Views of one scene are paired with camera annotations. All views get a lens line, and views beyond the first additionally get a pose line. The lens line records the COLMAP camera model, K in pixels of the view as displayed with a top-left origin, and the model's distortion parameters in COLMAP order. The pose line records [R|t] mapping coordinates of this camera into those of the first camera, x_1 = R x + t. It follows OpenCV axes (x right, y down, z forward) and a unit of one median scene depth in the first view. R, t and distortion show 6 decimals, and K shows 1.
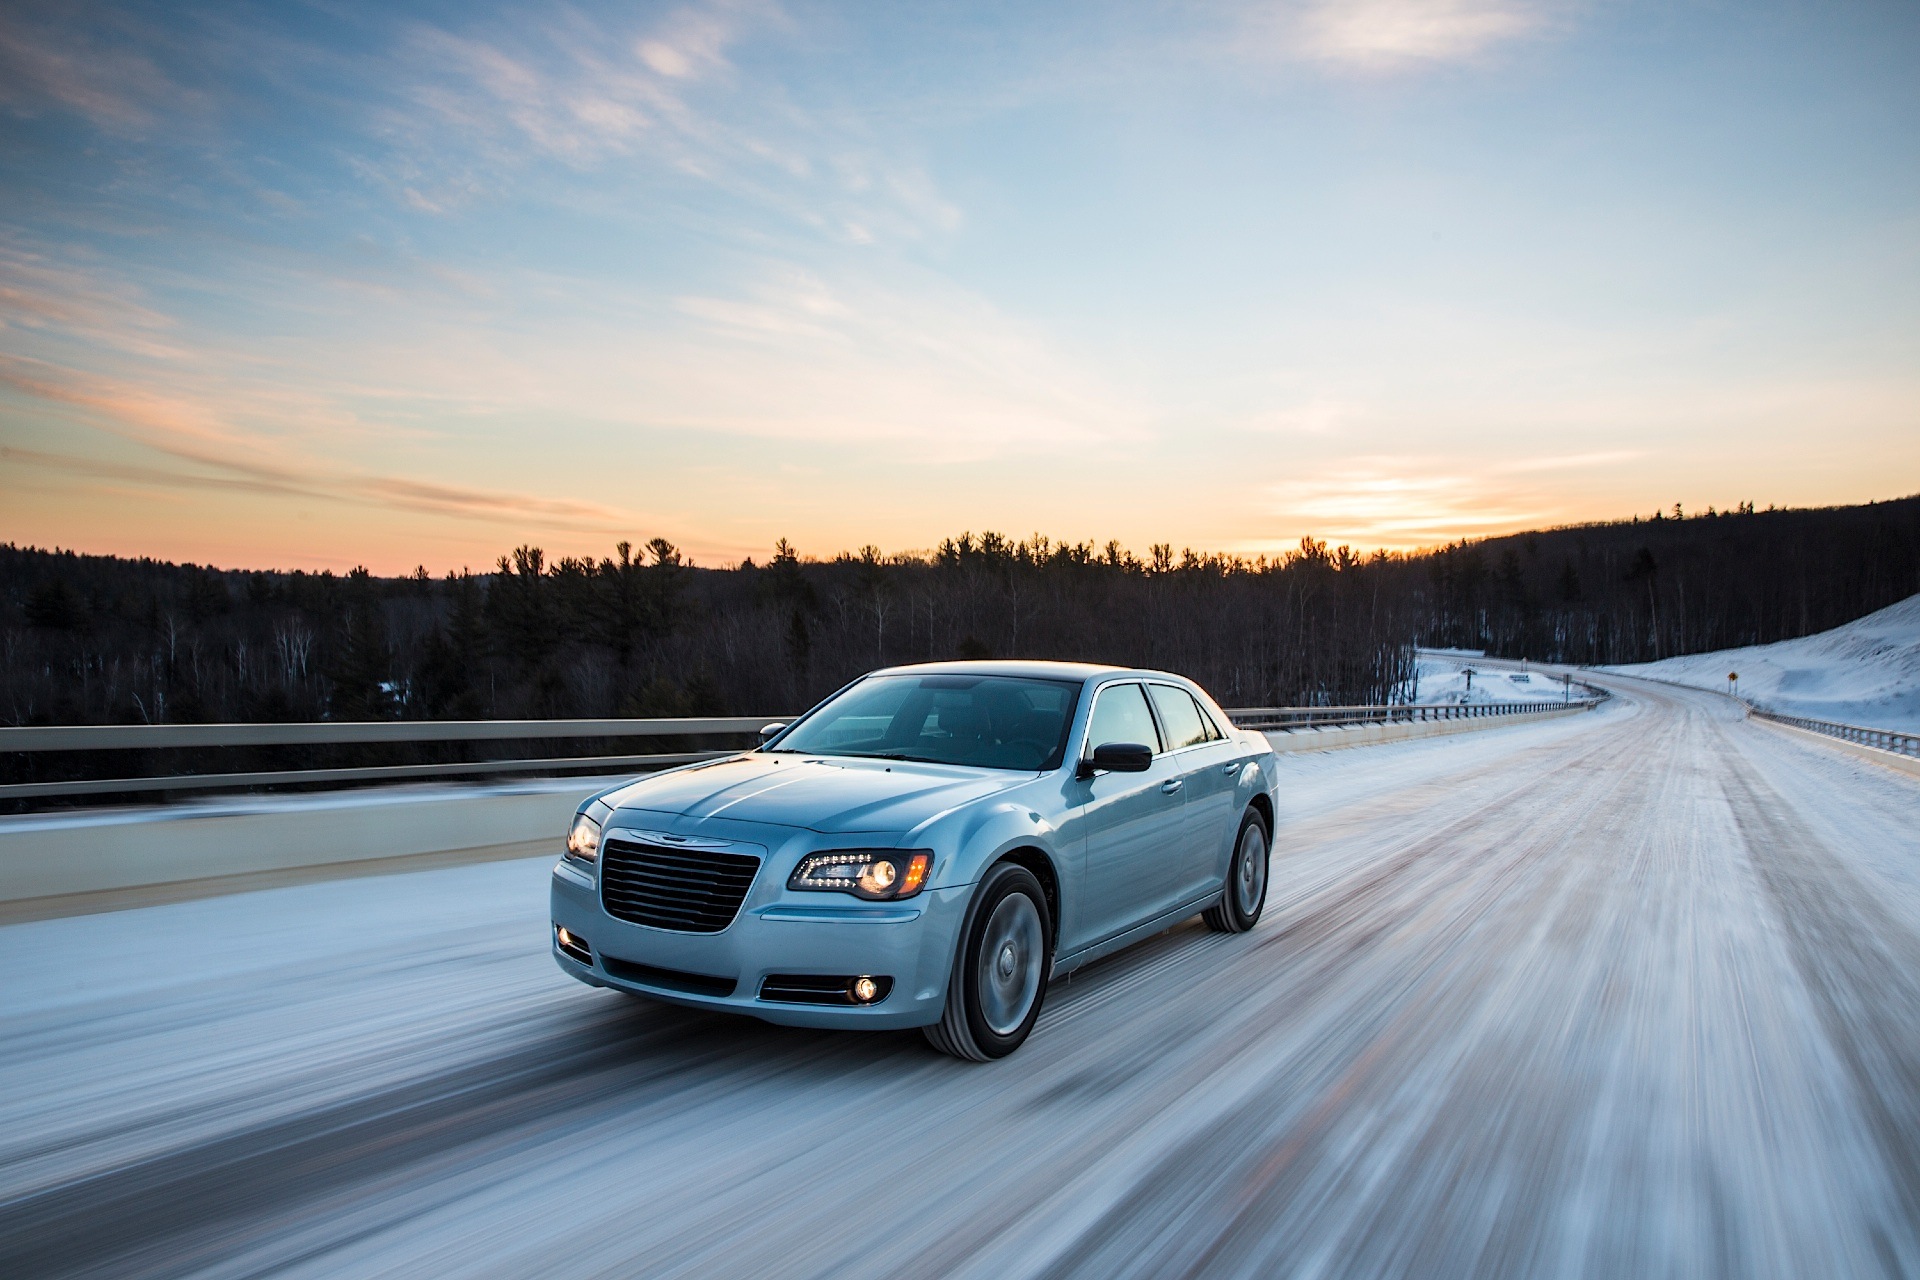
lens RADIAL K [[1407.4, 0, 960.0], [0, 1407.4, 640.0], [0, 0, 1]] dist [-0.006495, -0.000643]
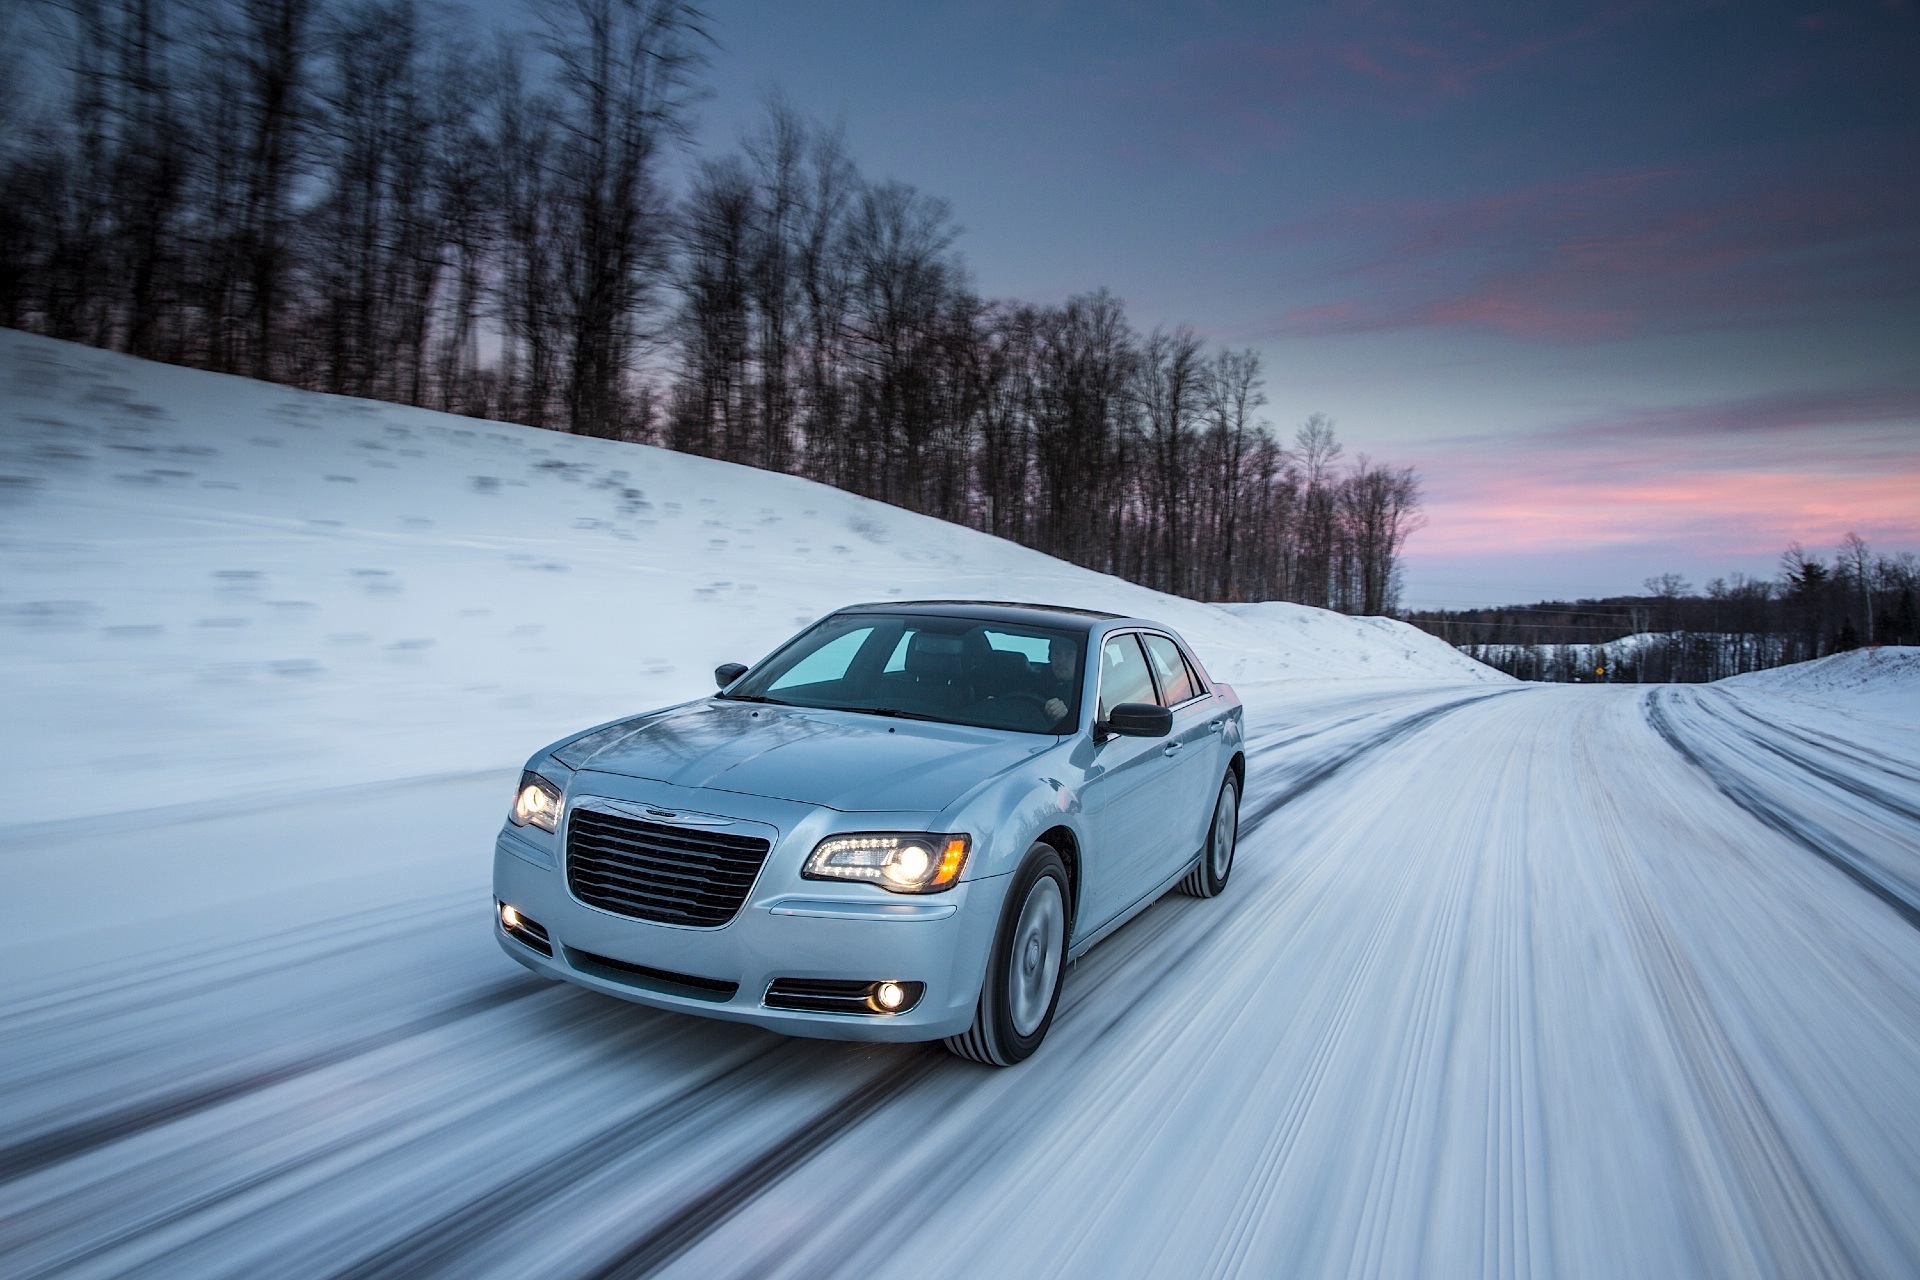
lens RADIAL K [[1407.4, 0, 960.0], [0, 1407.4, 640.0], [0, 0, 1]] dist [-0.006495, -0.000643]
pose [[0.994612, 0.034354, 0.097815, -0.113222], [-0.039832, 0.997713, 0.054609, -0.015717], [-0.095715, -0.058211, 0.993705, 0.154912]]
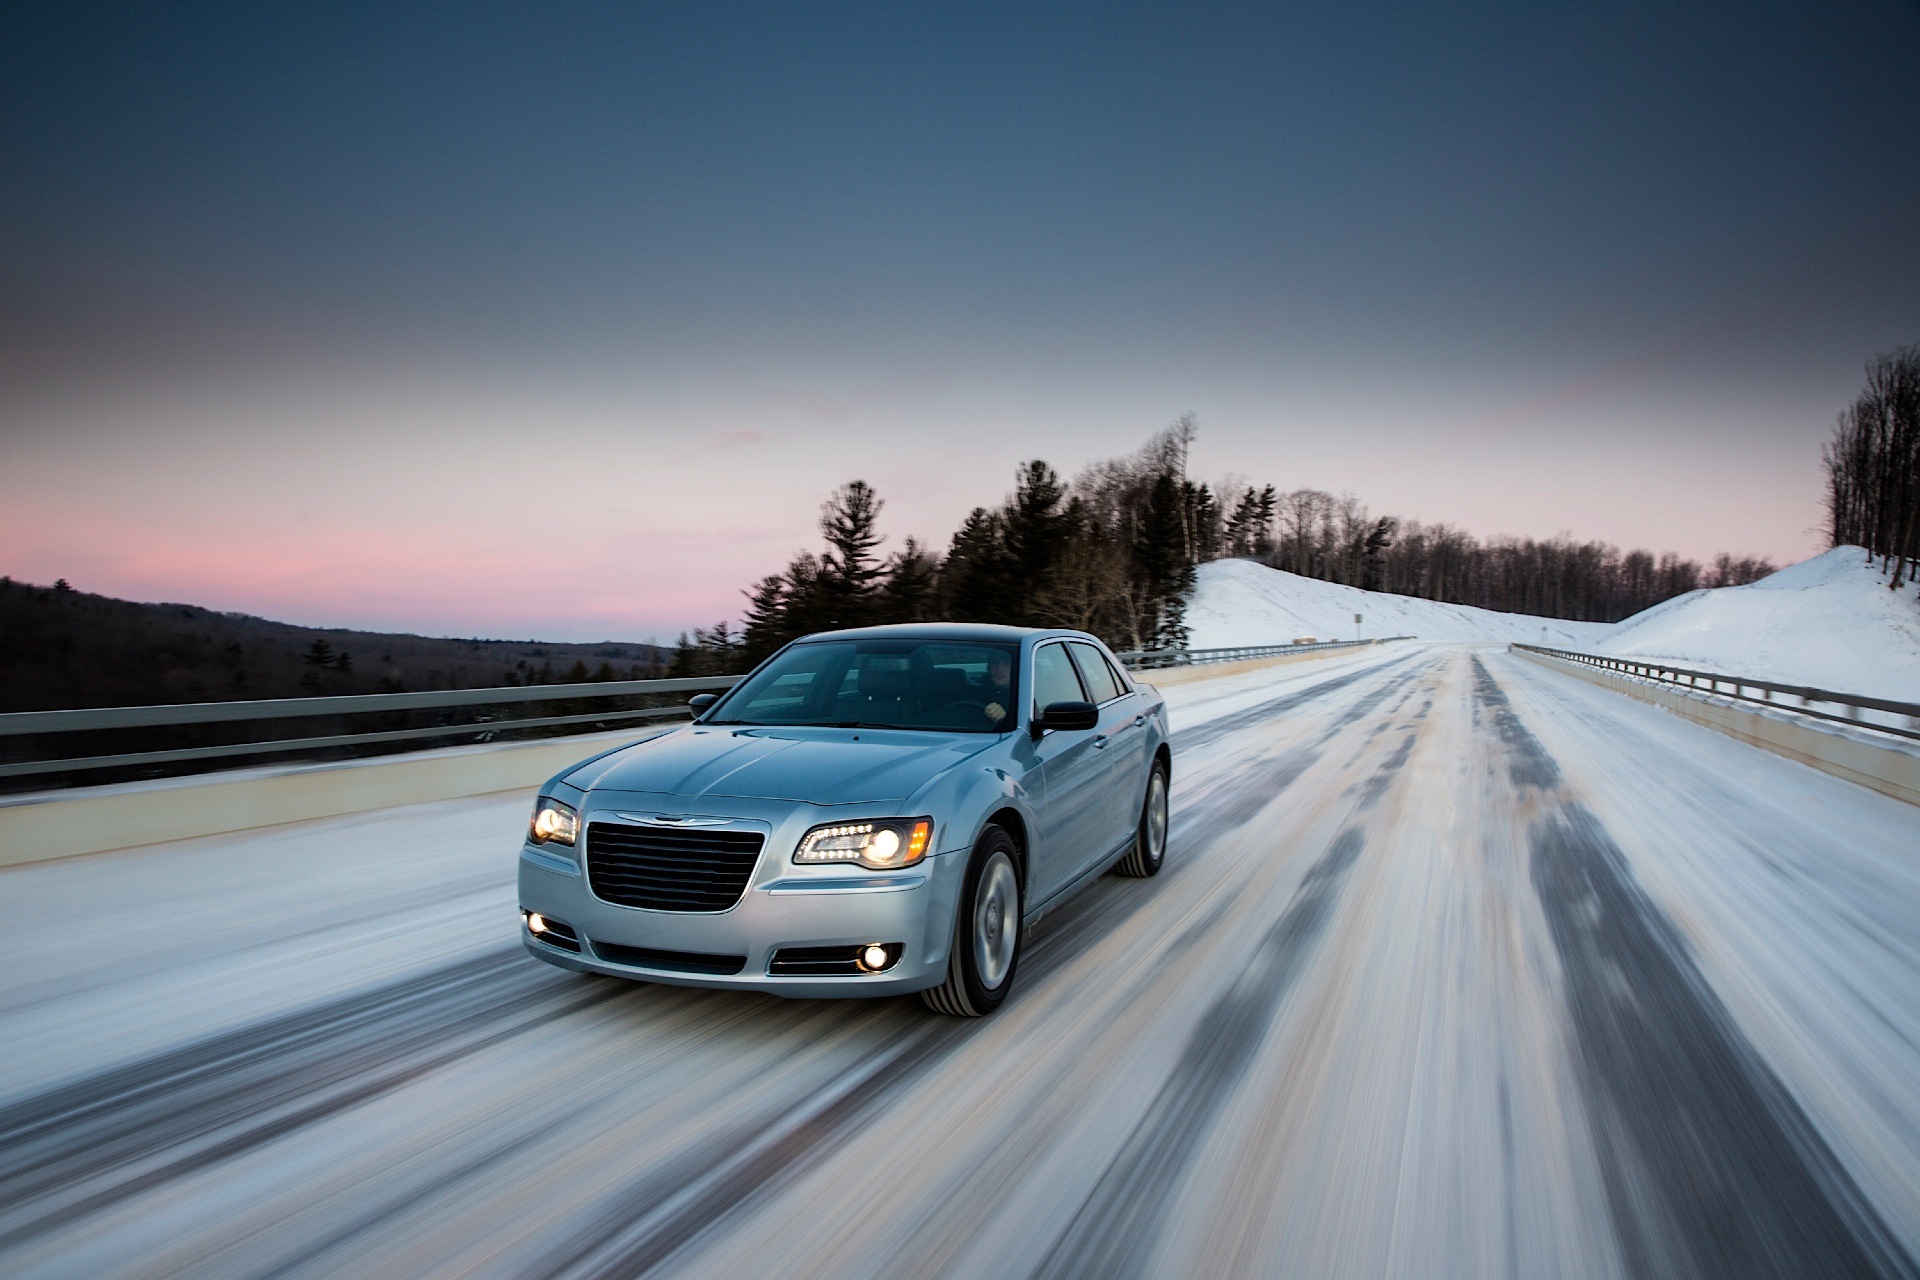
lens RADIAL K [[1407.4, 0, 960.0], [0, 1407.4, 640.0], [0, 0, 1]] dist [-0.006495, -0.000643]
pose [[0.988893, -0.034584, 0.144549, -0.141766], [0.029720, 0.998921, 0.035680, -0.014333], [-0.145627, -0.030988, 0.988854, -0.005163]]
